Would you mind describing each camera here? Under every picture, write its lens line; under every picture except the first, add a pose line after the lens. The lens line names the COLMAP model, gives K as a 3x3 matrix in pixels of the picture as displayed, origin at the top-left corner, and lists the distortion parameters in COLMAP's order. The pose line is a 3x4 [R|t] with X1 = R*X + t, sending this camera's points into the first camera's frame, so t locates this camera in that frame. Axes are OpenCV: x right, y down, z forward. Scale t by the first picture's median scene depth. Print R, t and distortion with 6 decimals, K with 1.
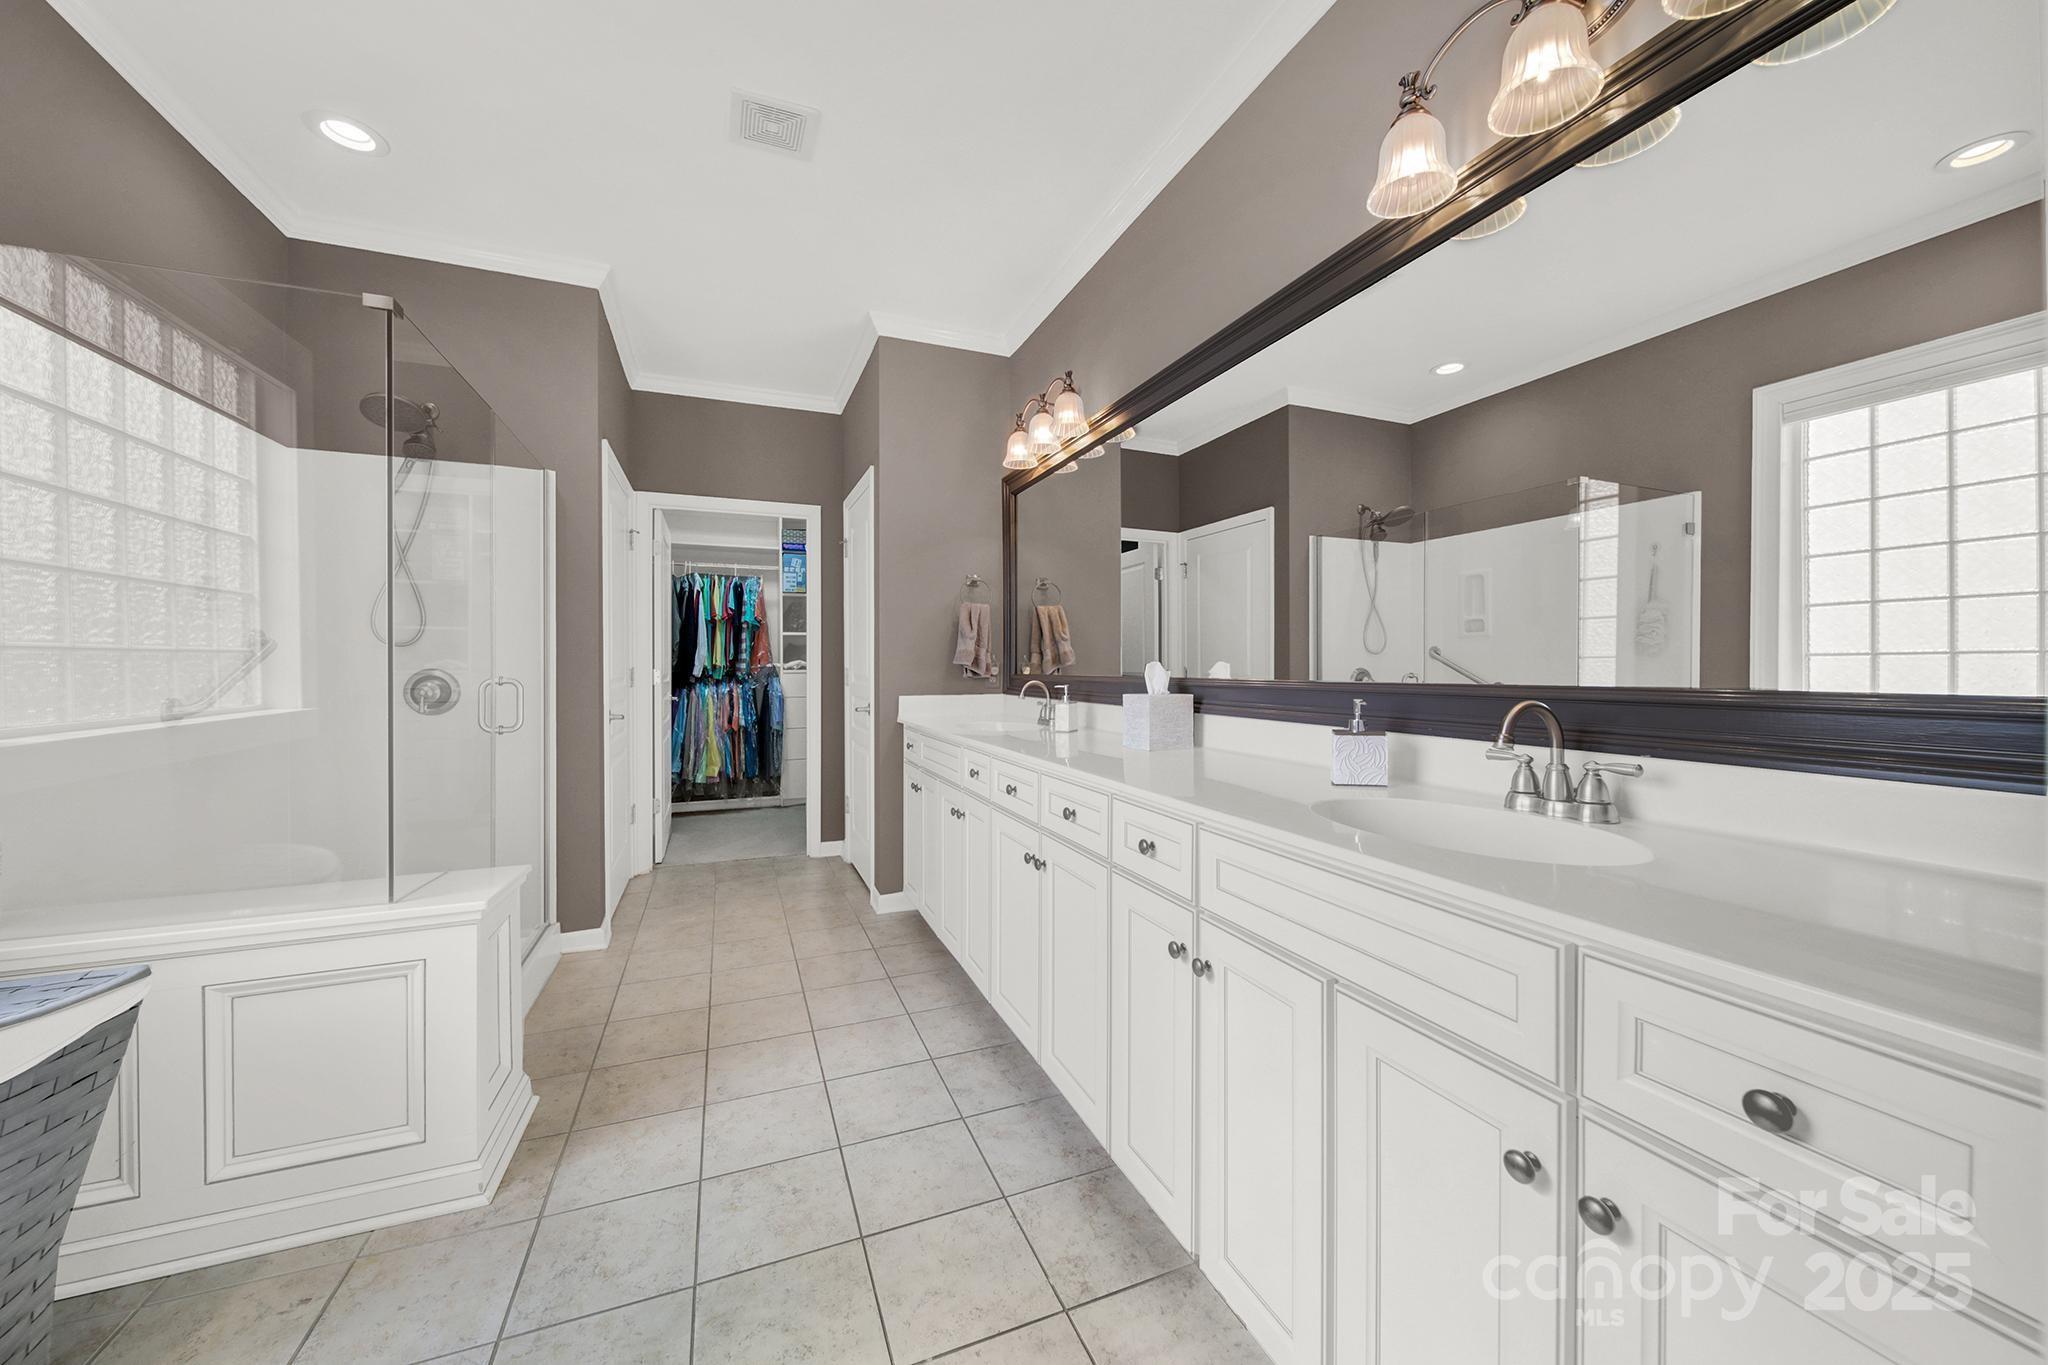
lens RADIAL K [[742.5, 0, 1024.8], [0, 742.5, 674.6], [0, 0, 1]] dist [-0.002937, -0.000862]
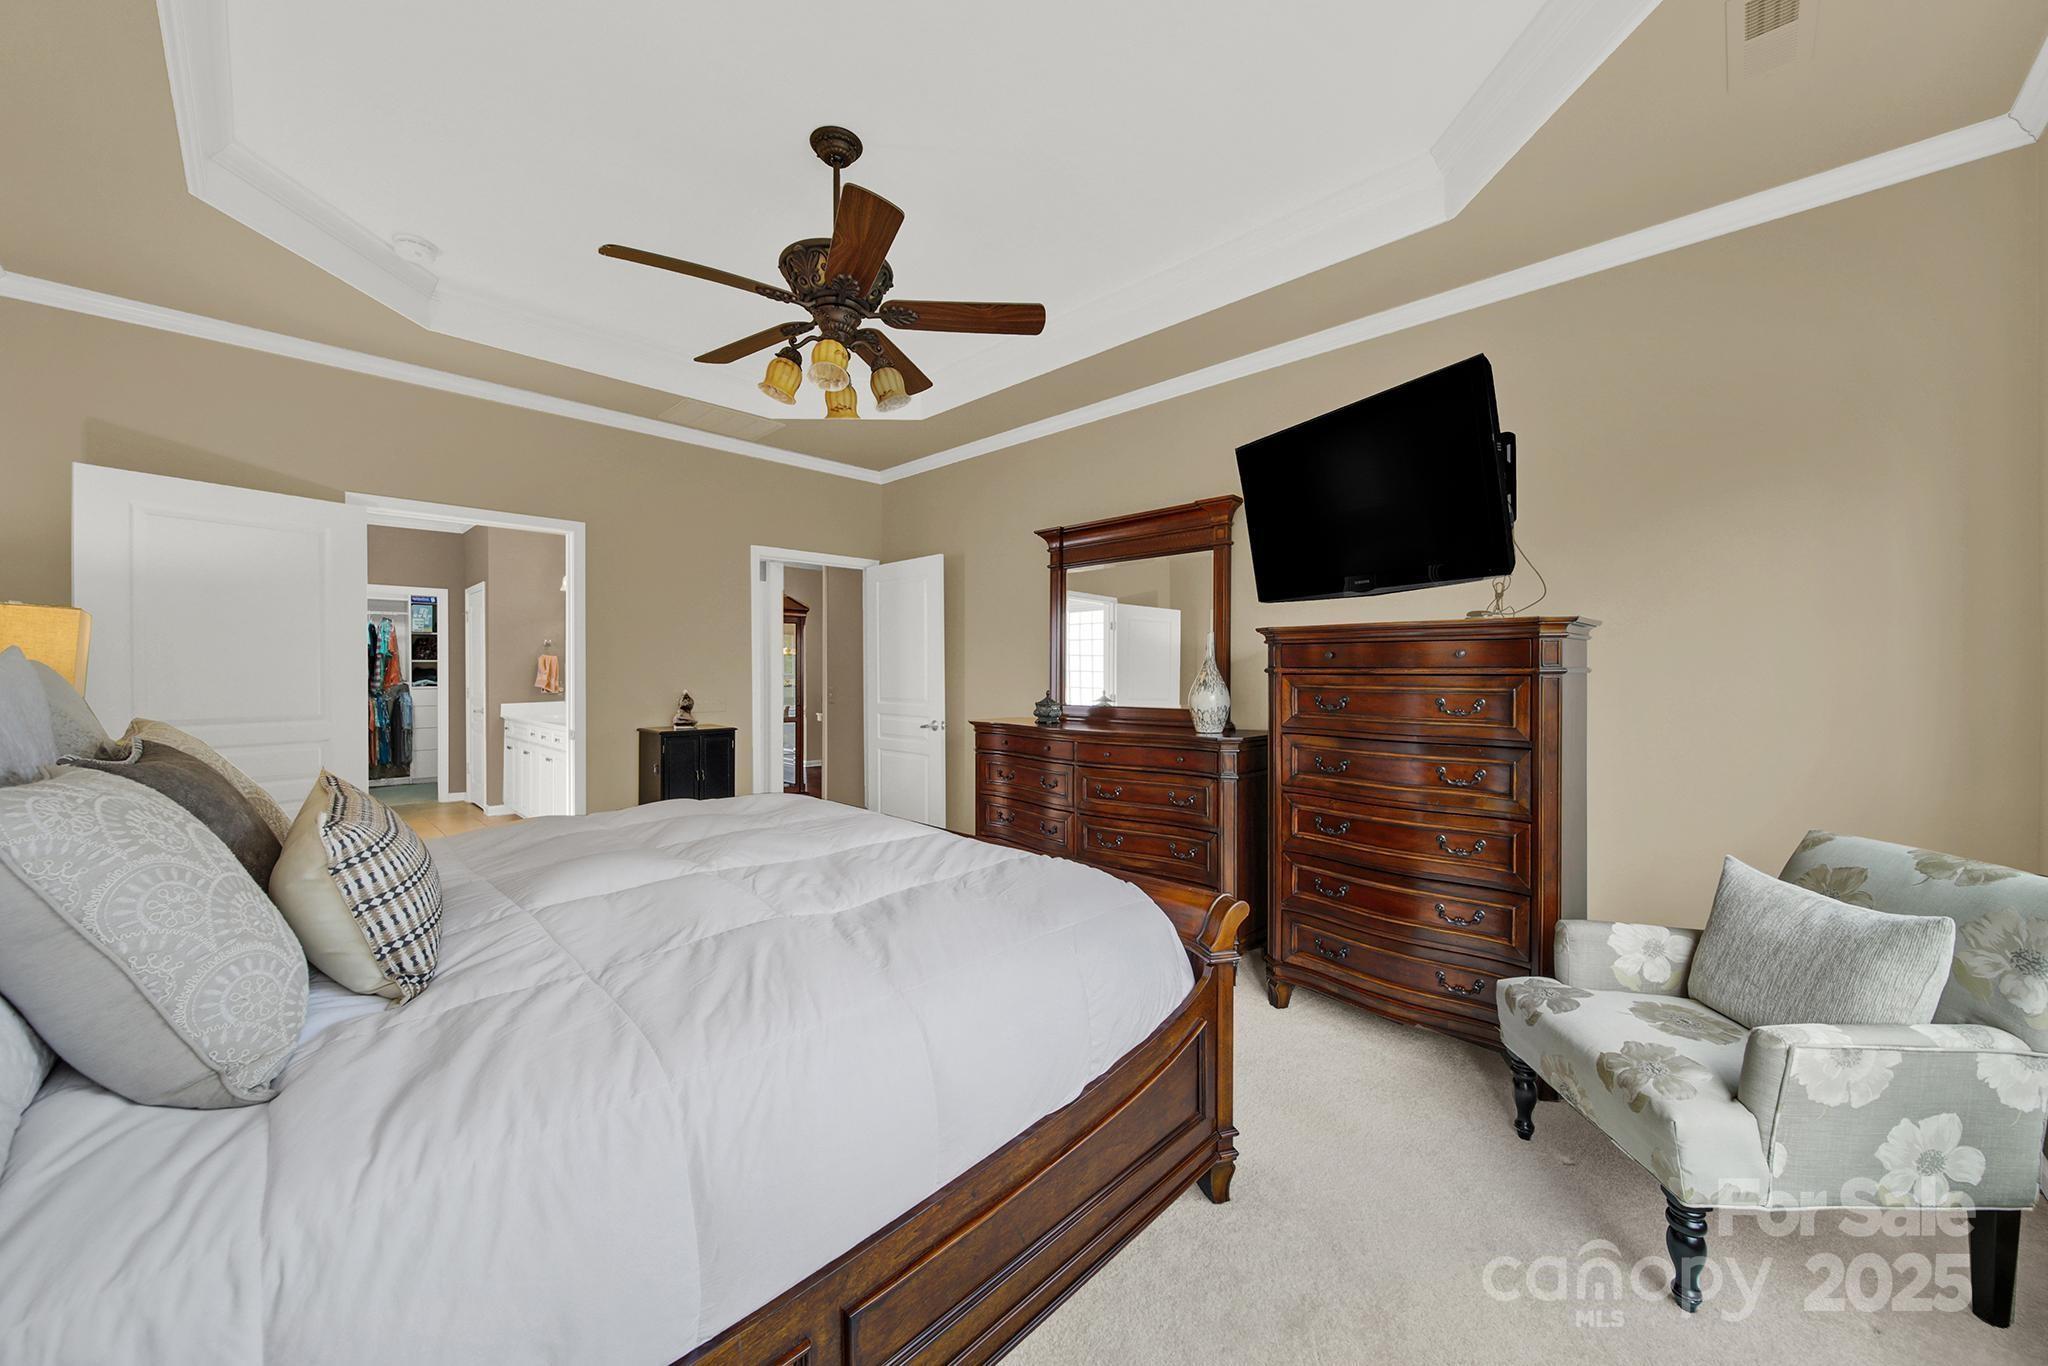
lens RADIAL K [[742.5, 0, 1029.6], [0, 742.5, 679.7], [0, 0, 1]] dist [-0.002937, -0.000862]
pose [[0.914203, -0.003574, 0.405241, 0.186985], [0.003328, 0.999994, 0.001312, -0.018922], [-0.405243, 0.000149, 0.914209, -0.807336]]
